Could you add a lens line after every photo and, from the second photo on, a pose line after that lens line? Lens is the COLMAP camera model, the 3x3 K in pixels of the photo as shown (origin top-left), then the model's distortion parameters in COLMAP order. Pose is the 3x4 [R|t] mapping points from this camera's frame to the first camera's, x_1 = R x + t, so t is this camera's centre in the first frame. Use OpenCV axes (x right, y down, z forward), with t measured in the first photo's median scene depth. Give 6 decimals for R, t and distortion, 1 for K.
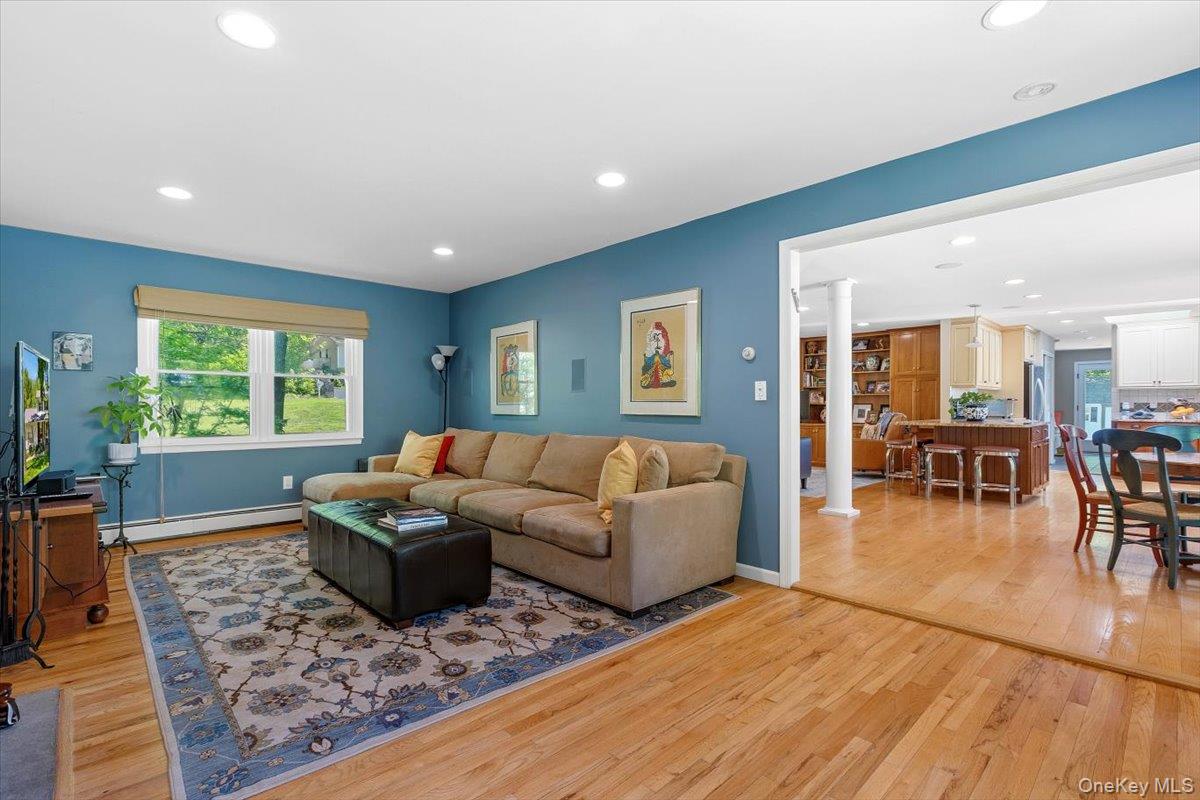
lens RADIAL K [[551.6, 0, 594.0], [0, 551.6, 408.7], [0, 0, 1]] dist [0.003436, -0.000119]
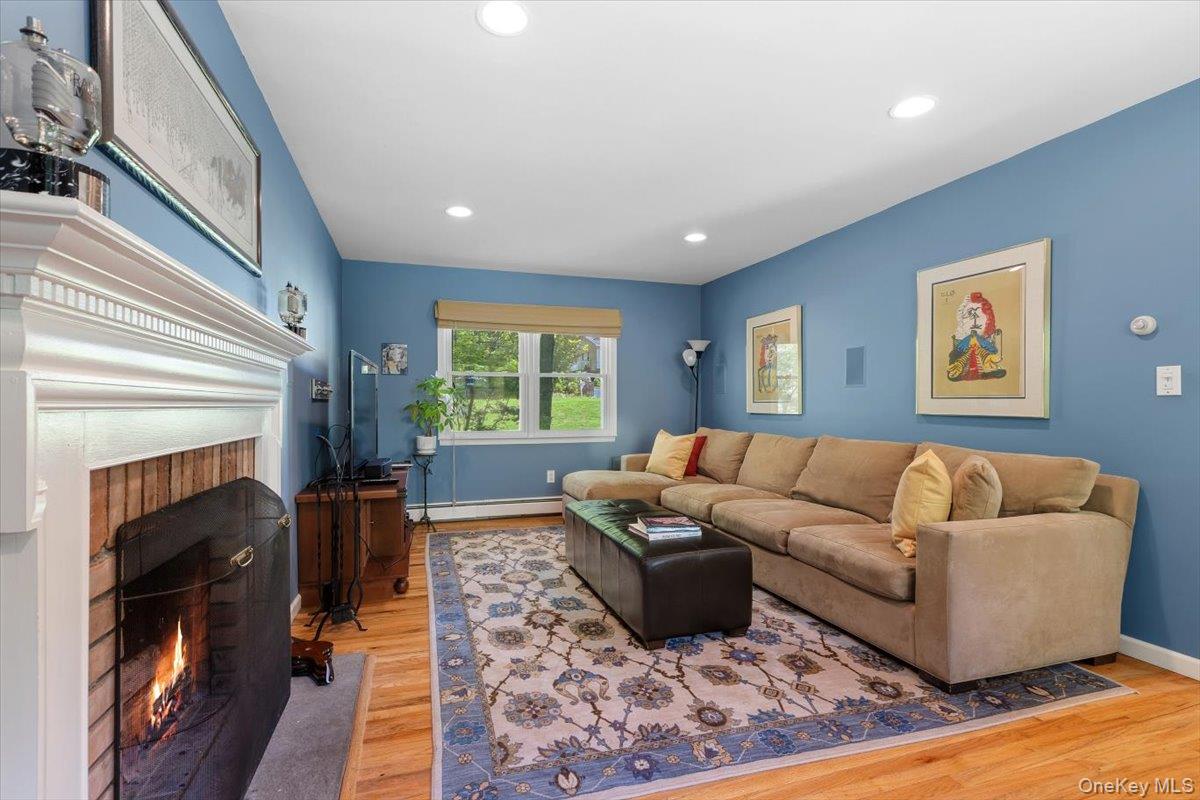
lens RADIAL K [[551.6, 0, 597.7], [0, 551.6, 403.2], [0, 0, 1]] dist [0.003436, -0.000119]
pose [[0.906348, -0.001162, -0.422530, -0.038122], [-0.001684, 0.999978, -0.006362, -0.000045], [0.422528, 0.006478, 0.906327, 0.112608]]
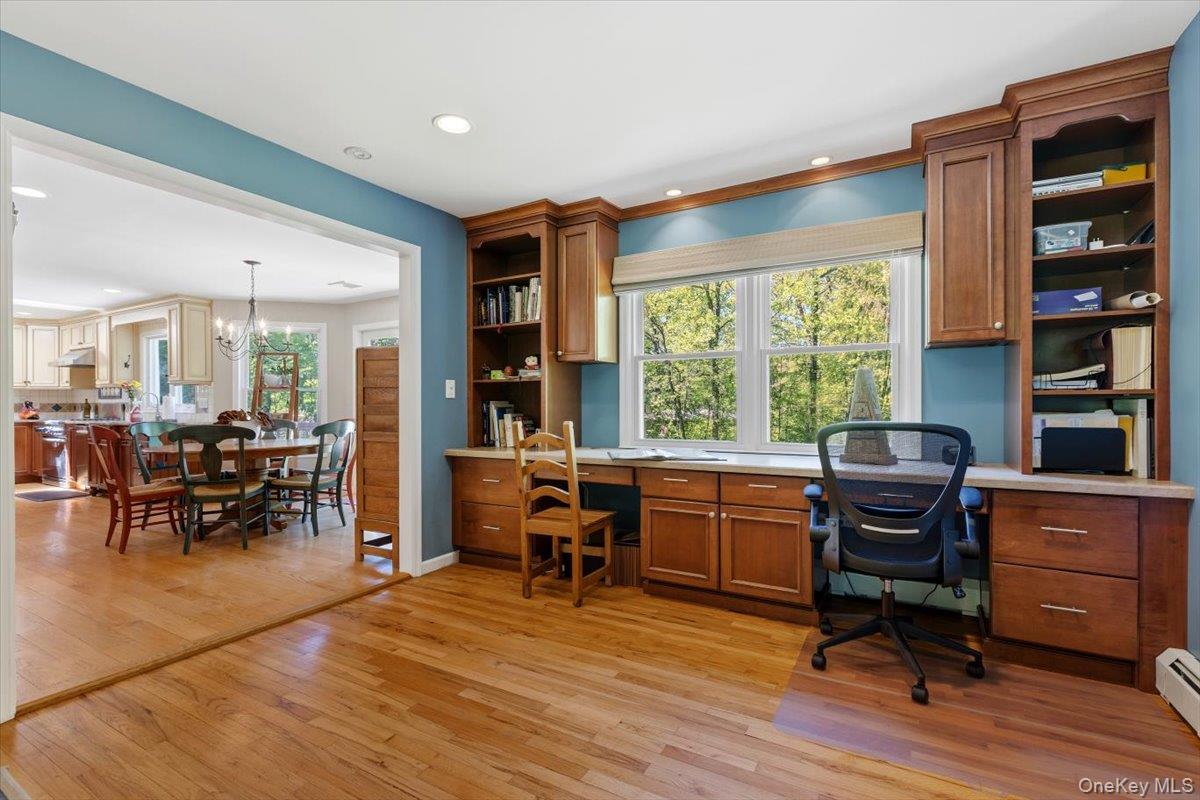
lens RADIAL K [[551.6, 0, 587.9], [0, 551.6, 399.6], [0, 0, 1]] dist [0.003436, -0.000119]
pose [[-0.279114, 0.006579, 0.960235, -0.696885], [0.009660, 0.999945, -0.004044, -0.008736], [-0.960209, 0.008147, -0.279162, 1.049482]]
